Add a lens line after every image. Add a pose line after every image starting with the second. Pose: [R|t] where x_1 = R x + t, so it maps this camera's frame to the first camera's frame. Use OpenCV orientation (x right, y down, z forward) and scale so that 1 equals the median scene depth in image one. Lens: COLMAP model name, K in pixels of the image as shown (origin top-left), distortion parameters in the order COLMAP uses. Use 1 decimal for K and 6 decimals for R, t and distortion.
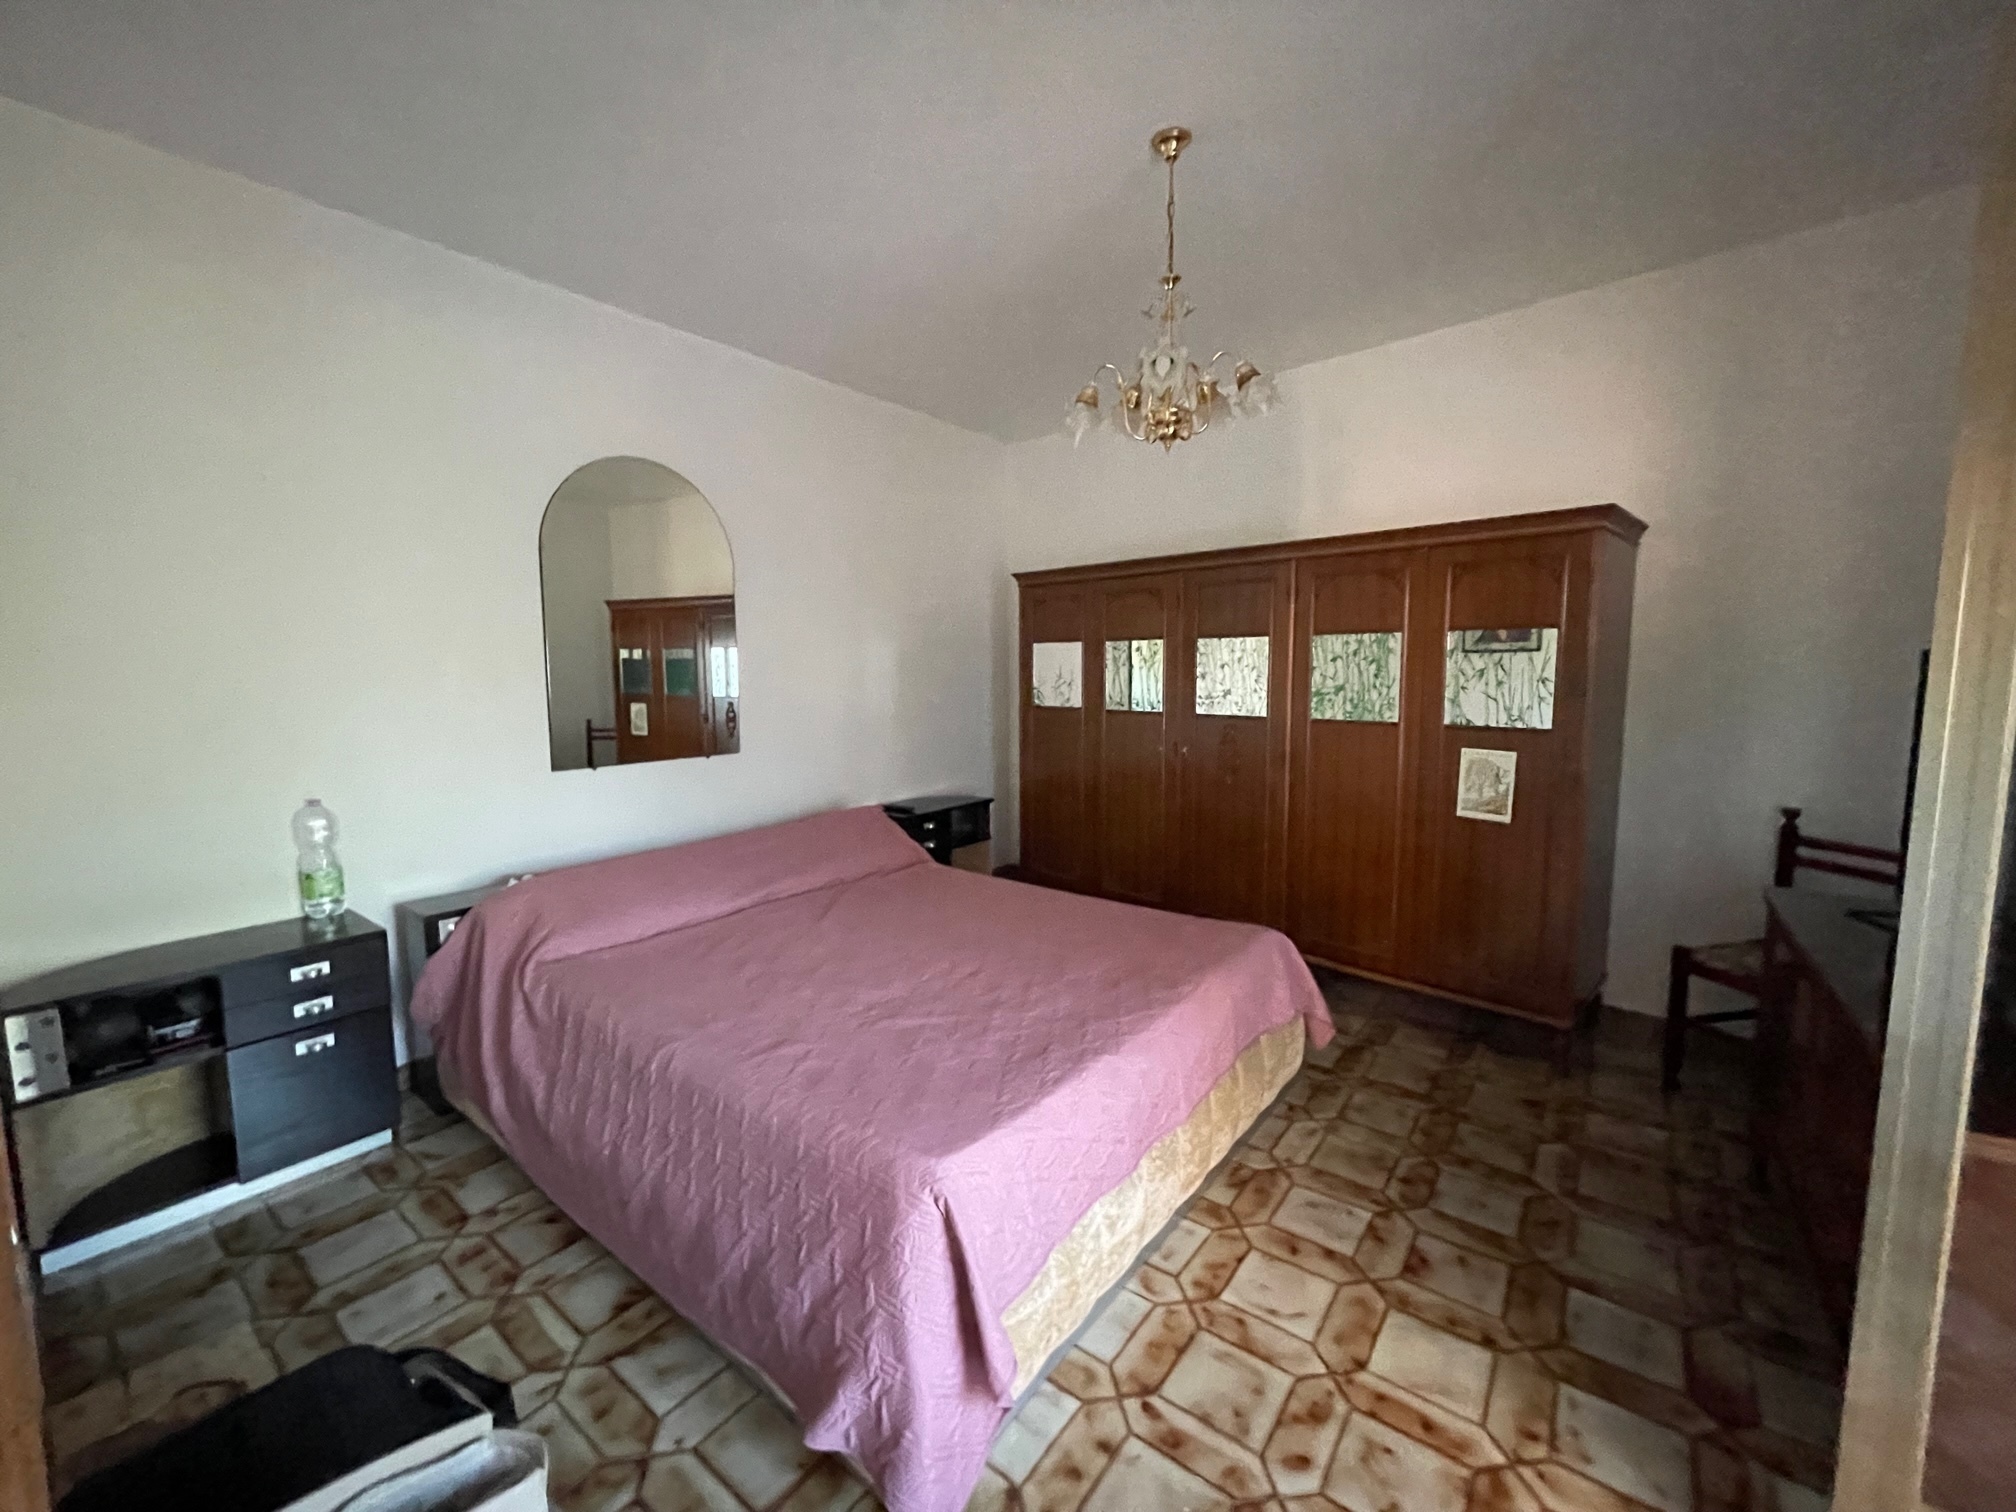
lens RADIAL K [[817.0, 0, 1007.1], [0, 817.0, 749.8], [0, 0, 1]] dist [0.002228, -0.000826]
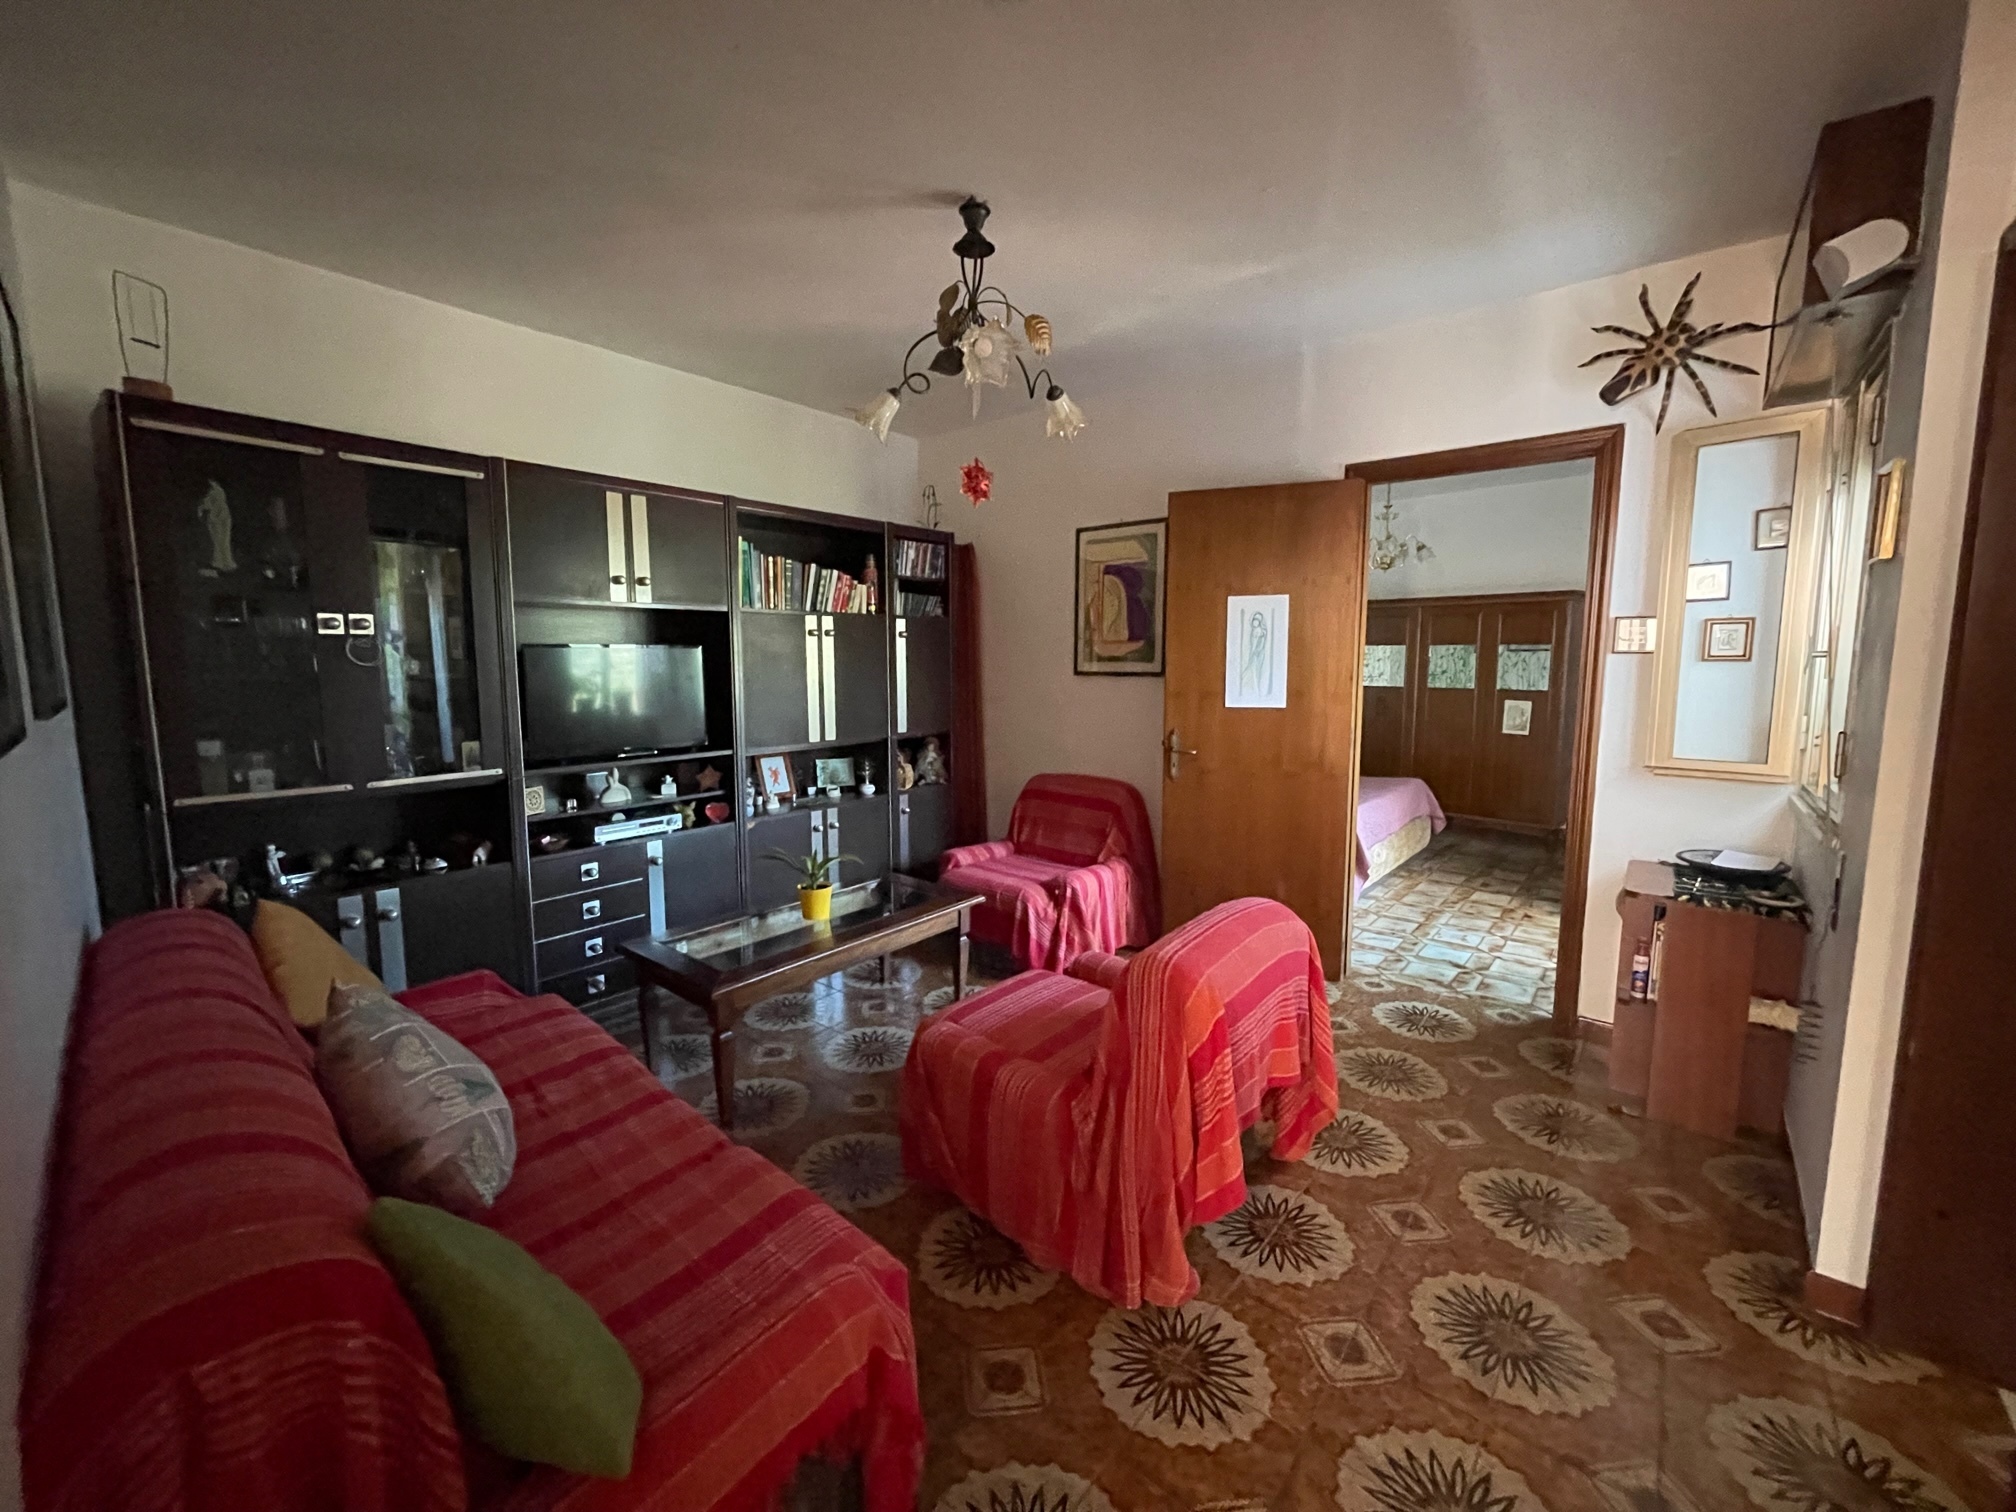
lens RADIAL K [[817.0, 0, 999.3], [0, 817.0, 754.7], [0, 0, 1]] dist [0.002228, -0.000826]
pose [[0.998991, 0.006078, -0.044499, -0.645857], [-0.005394, 0.999866, 0.015486, 0.112081], [0.044587, -0.015230, 0.998889, -1.154331]]
